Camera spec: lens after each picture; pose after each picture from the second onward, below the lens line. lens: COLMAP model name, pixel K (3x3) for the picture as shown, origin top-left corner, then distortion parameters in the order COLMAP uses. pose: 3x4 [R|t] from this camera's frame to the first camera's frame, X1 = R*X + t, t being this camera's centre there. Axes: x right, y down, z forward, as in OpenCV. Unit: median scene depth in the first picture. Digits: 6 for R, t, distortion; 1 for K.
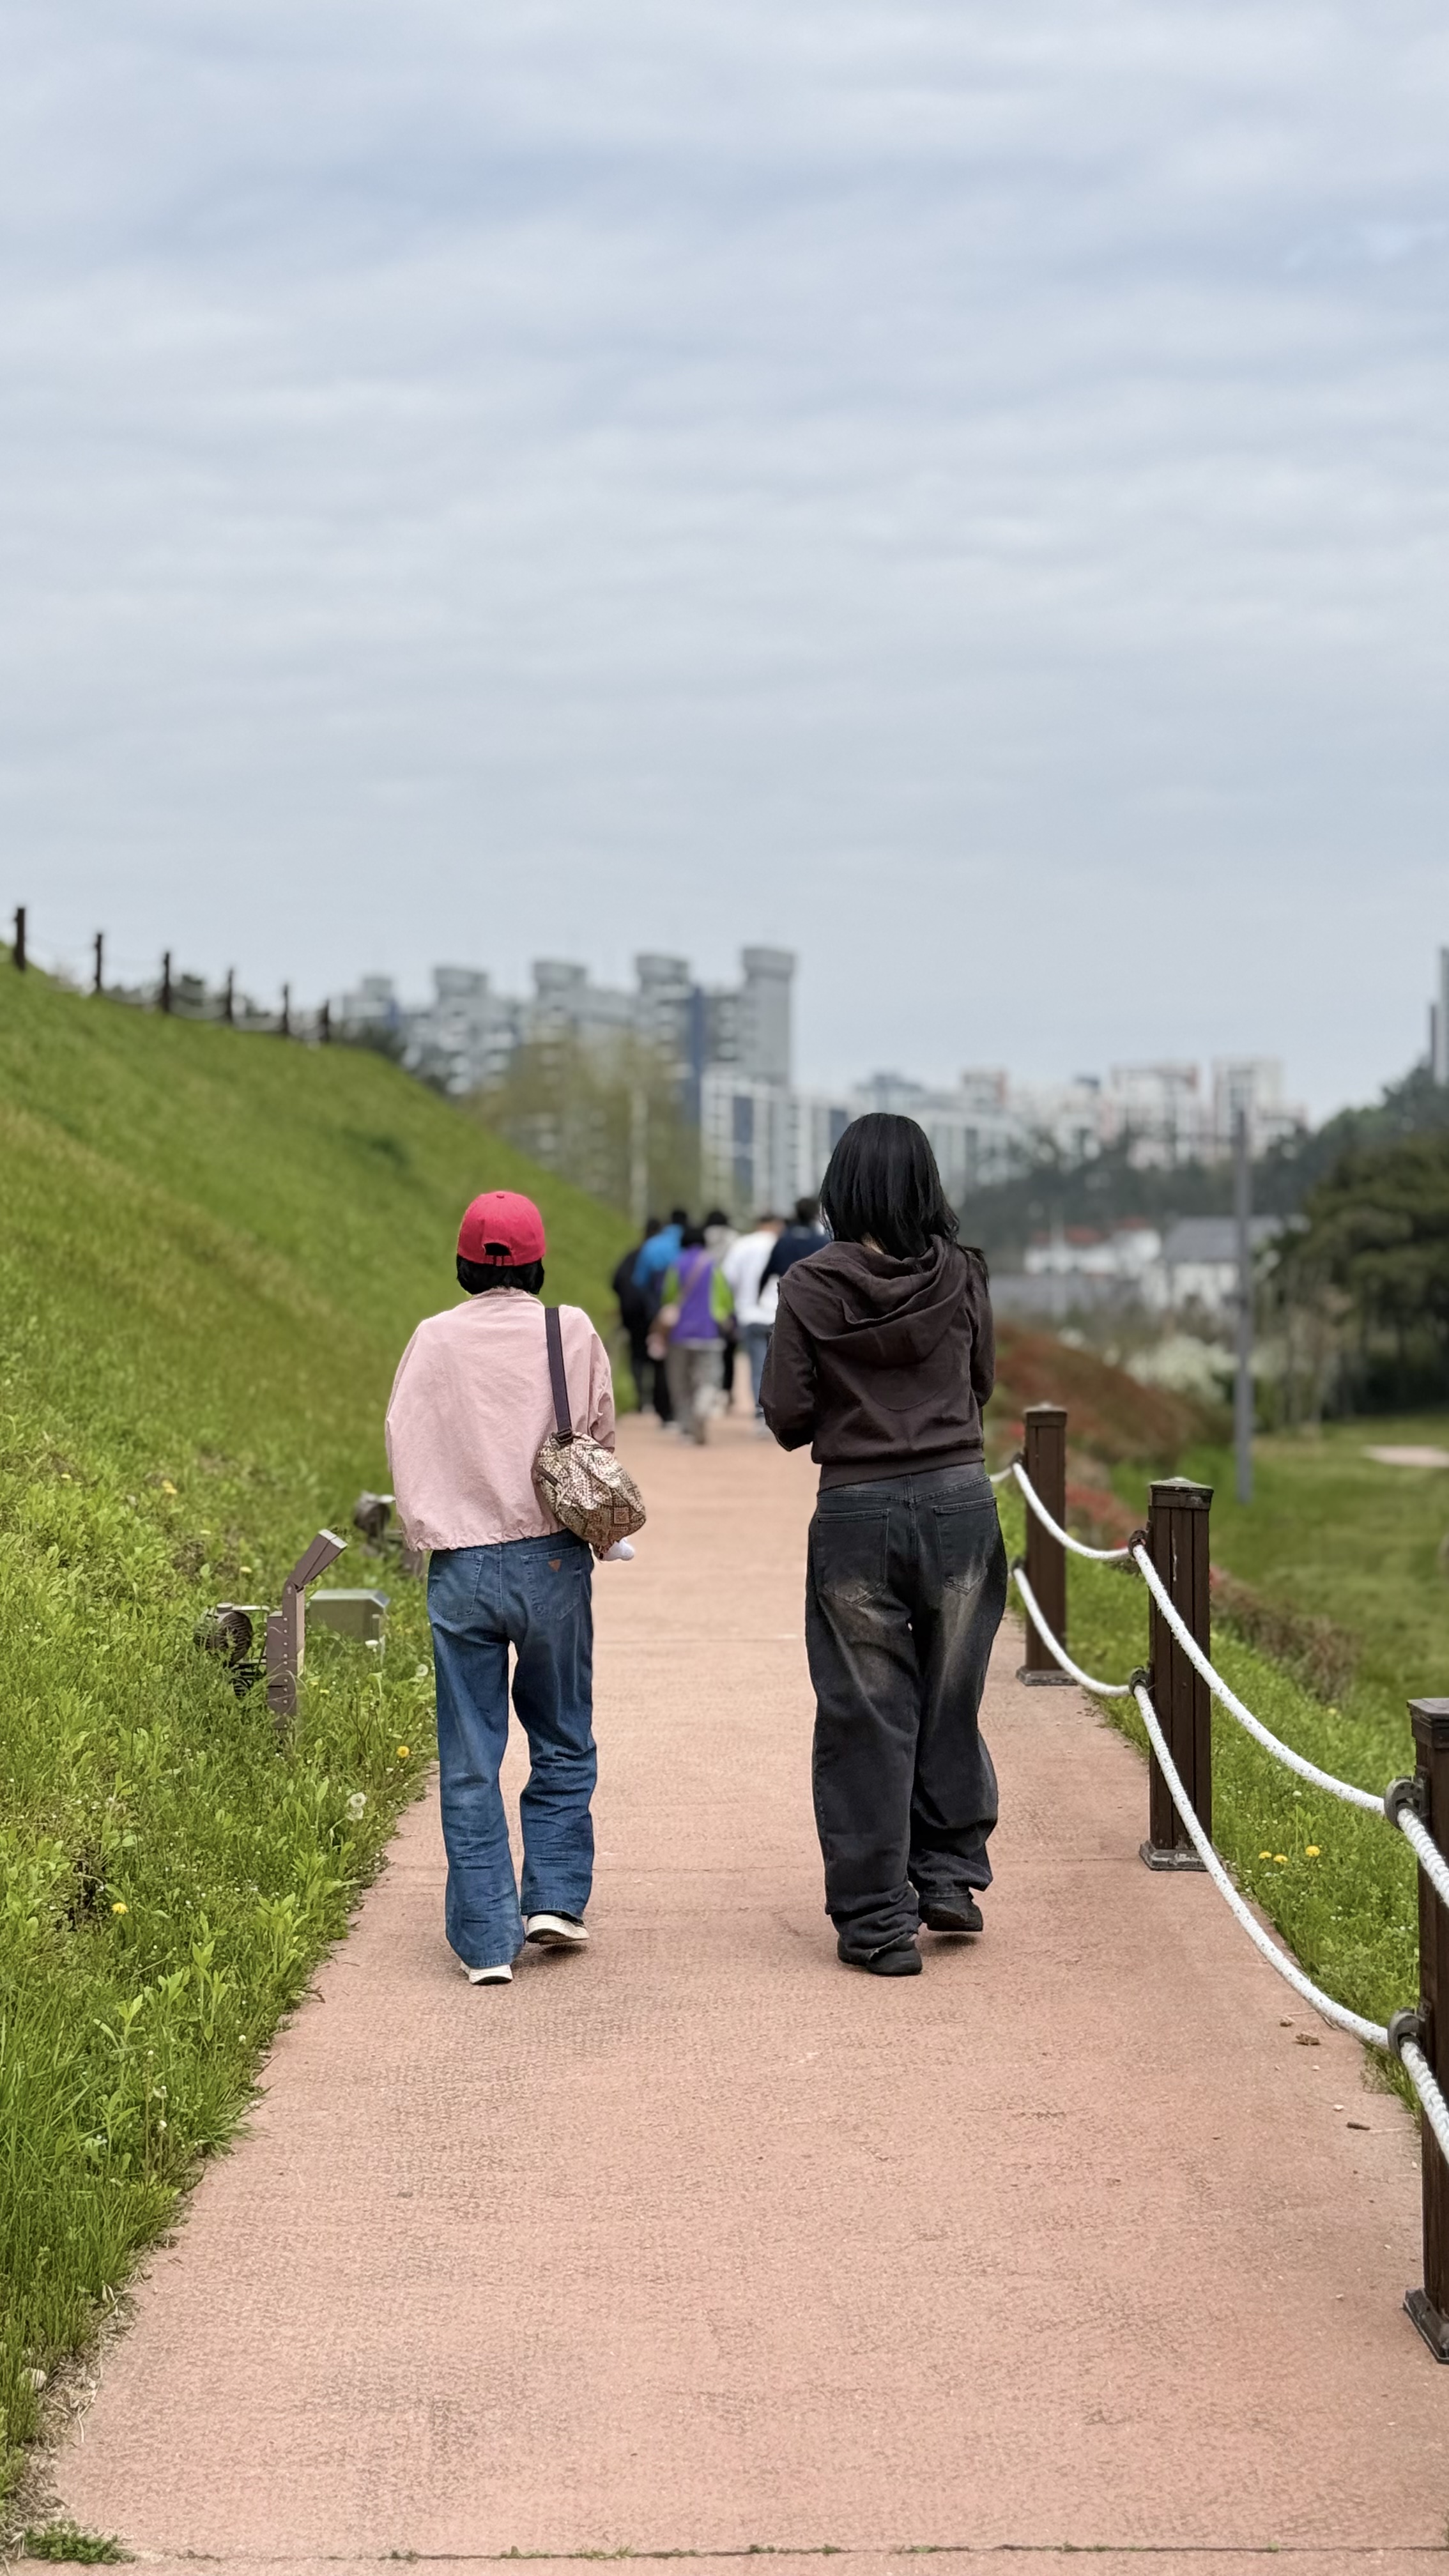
lens RADIAL K [[3513.4, 0, 724.5], [0, 3513.4, 1288.0], [0, 0, 1]] dist [-0.029662, -0.013121]
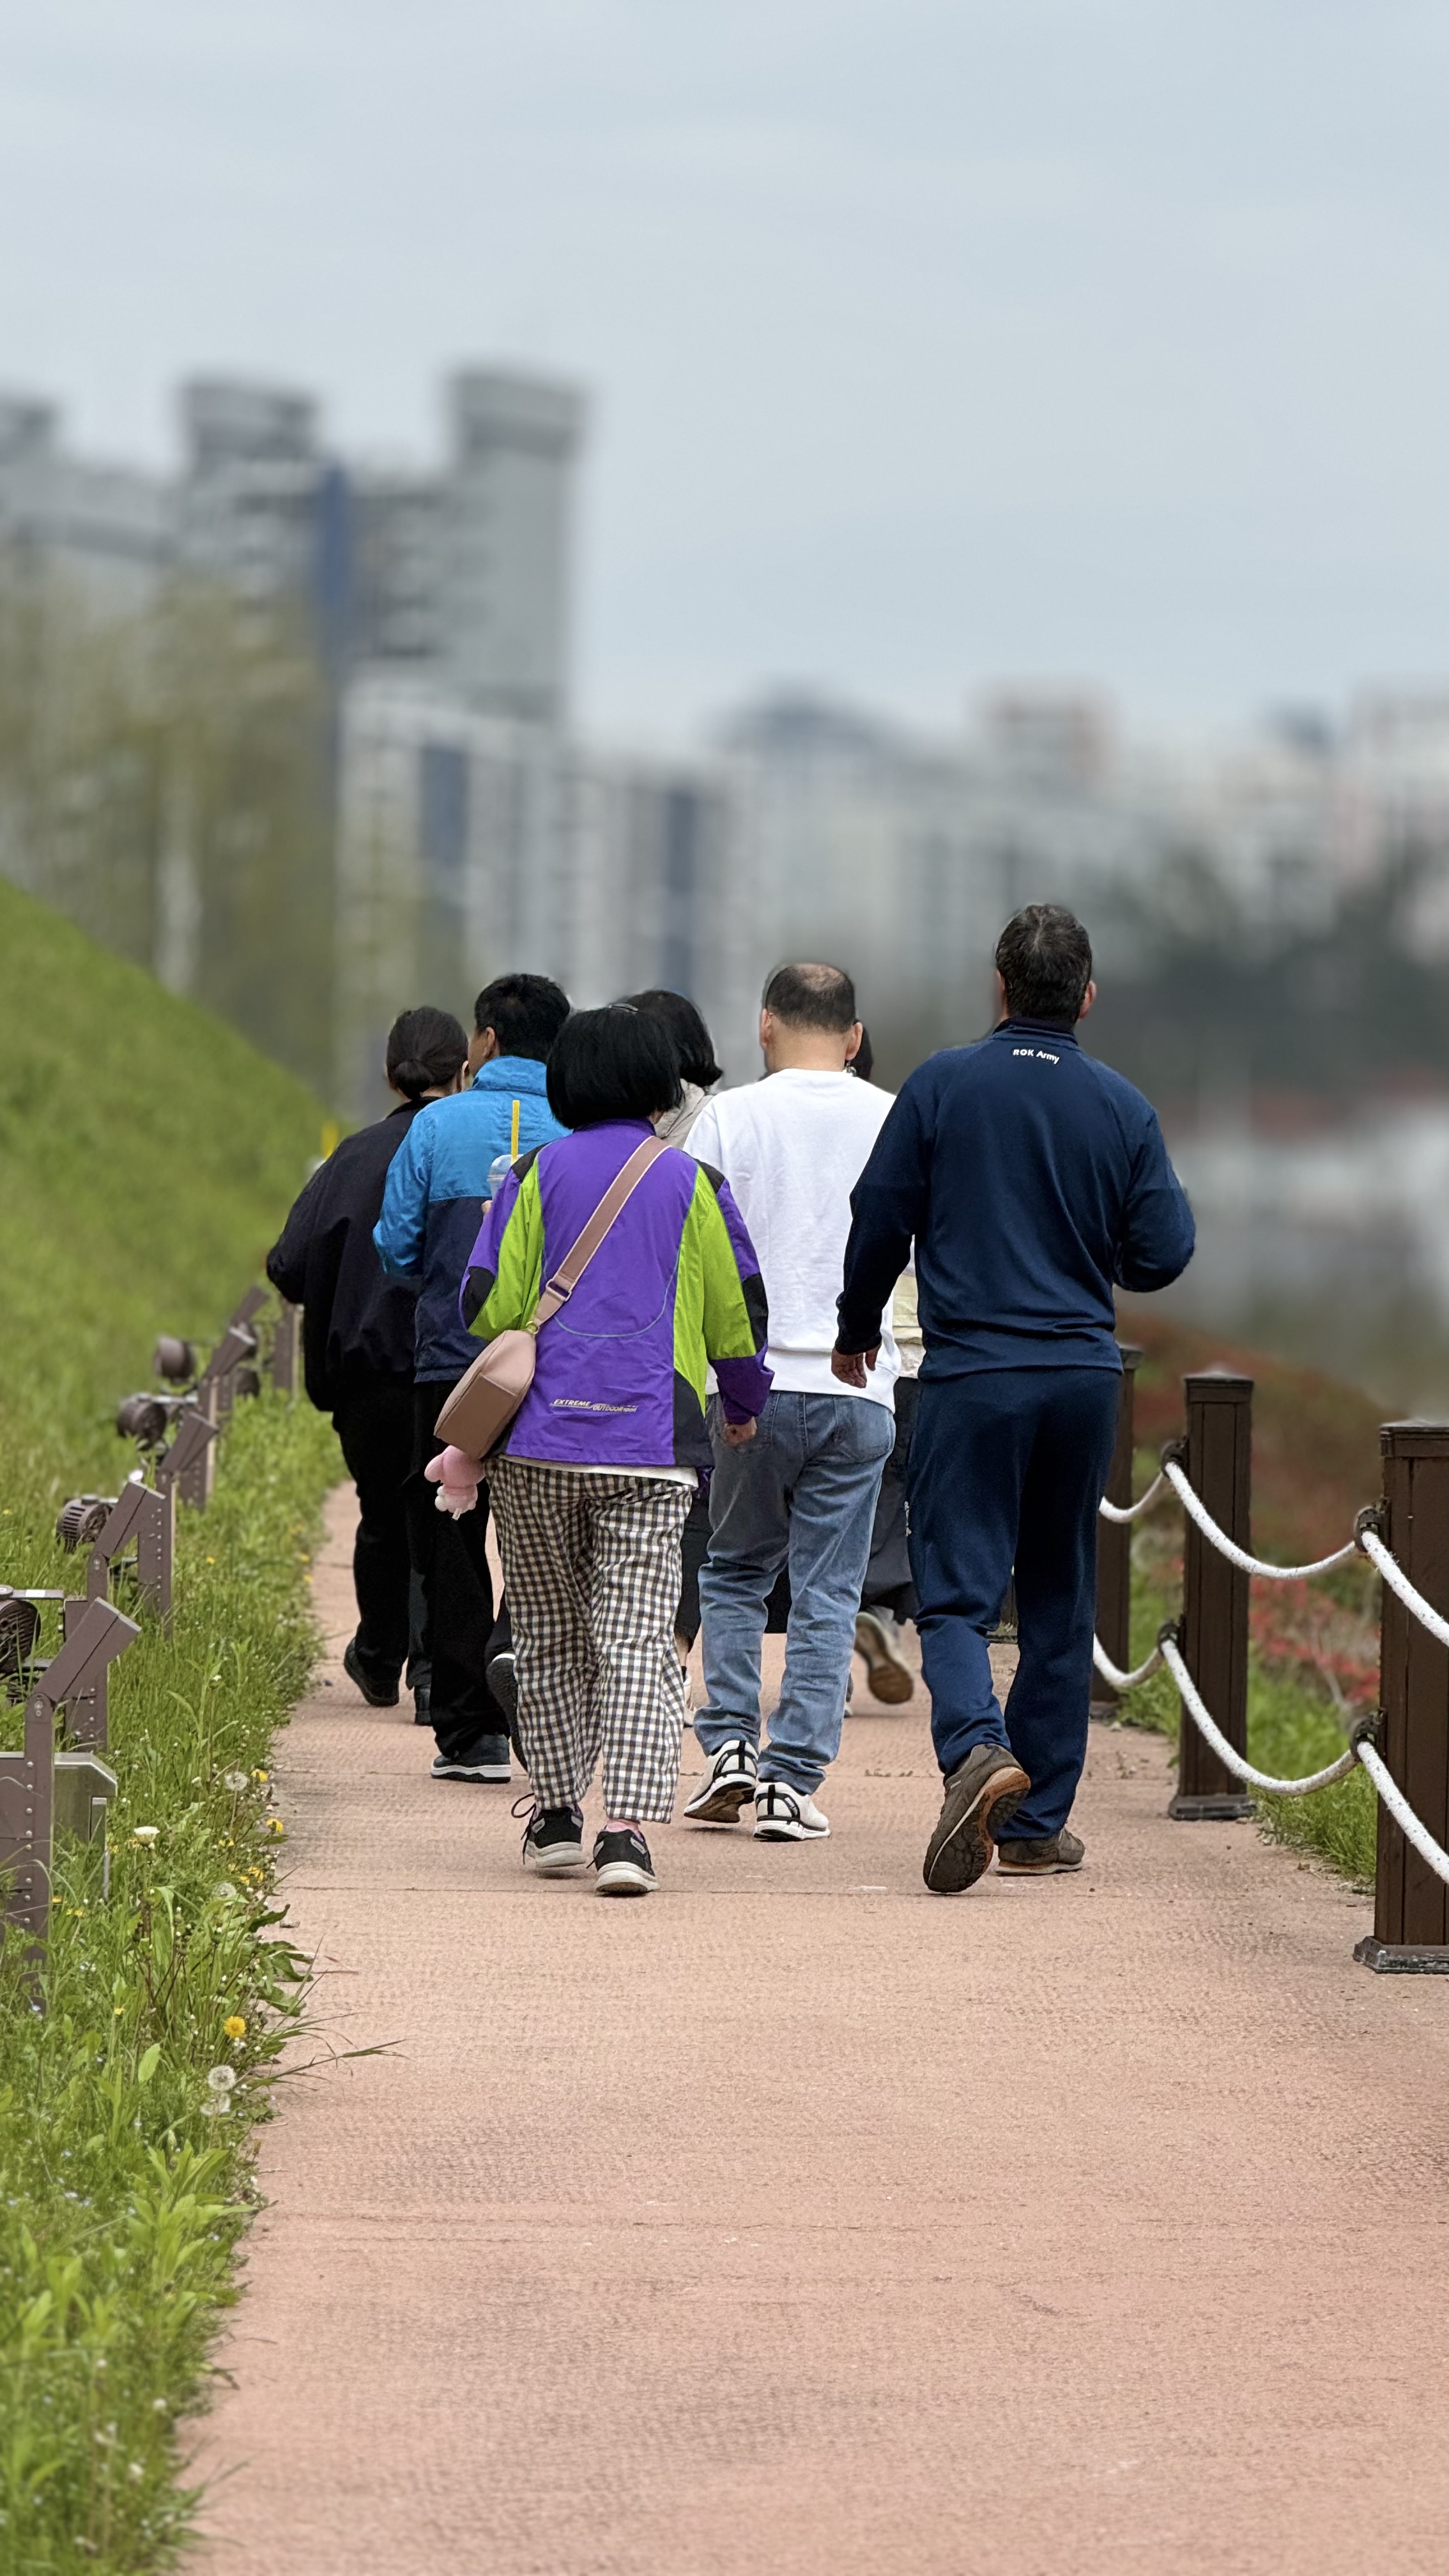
lens RADIAL K [[9780.6, 0, 724.5], [0, 9780.6, 1288.0], [0, 0, 1]] dist [-0.080908, -2.075200]
pose [[0.998190, 0.022425, 0.055804, -0.052932], [-0.022543, 0.999745, 0.001486, 0.009734], [-0.055757, -0.002742, 0.998441, -0.233827]]
